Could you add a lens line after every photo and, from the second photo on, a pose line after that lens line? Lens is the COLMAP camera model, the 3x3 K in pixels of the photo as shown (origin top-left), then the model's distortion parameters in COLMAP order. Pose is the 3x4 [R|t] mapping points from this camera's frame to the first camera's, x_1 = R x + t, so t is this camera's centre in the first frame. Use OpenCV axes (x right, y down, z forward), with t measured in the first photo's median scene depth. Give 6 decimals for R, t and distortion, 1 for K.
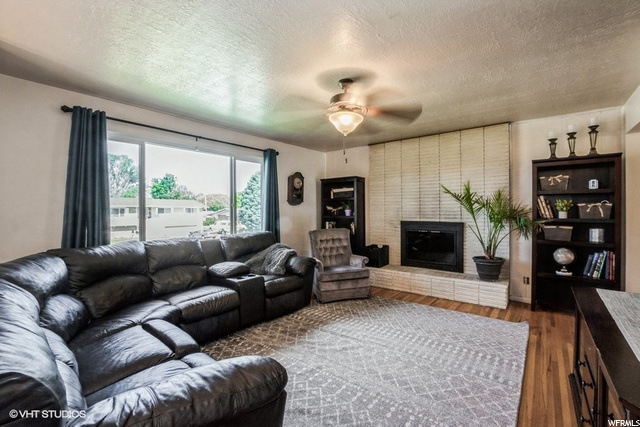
lens RADIAL K [[285.8, 0, 320.3], [0, 285.8, 212.6], [0, 0, 1]] dist [-0.034418, 0.006438]
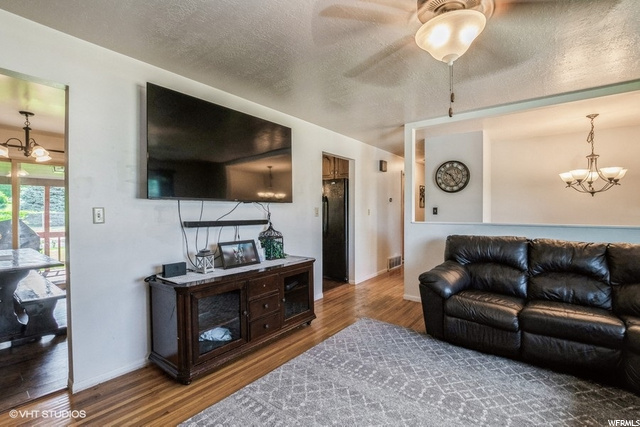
lens RADIAL K [[285.8, 0, 323.2], [0, 285.8, 211.4], [0, 0, 1]] dist [-0.034418, 0.006438]
pose [[-0.999549, 0.006432, -0.029333, 0.279207], [0.005965, 0.999855, 0.015966, -0.006587], [0.029432, 0.015784, -0.999442, 1.238070]]
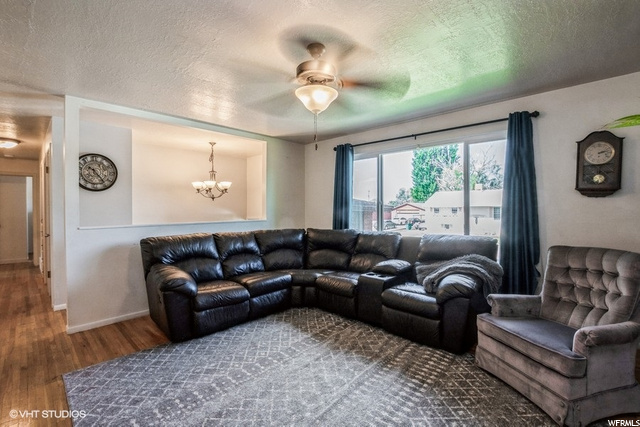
lens RADIAL K [[285.8, 0, 323.8], [0, 285.8, 210.2], [0, 0, 1]] dist [-0.034418, 0.006438]
pose [[-0.071741, 0.011258, -0.997360, 0.724662], [-0.002456, 0.999931, 0.011464, -0.009470], [0.997420, 0.003272, -0.071709, 0.877416]]
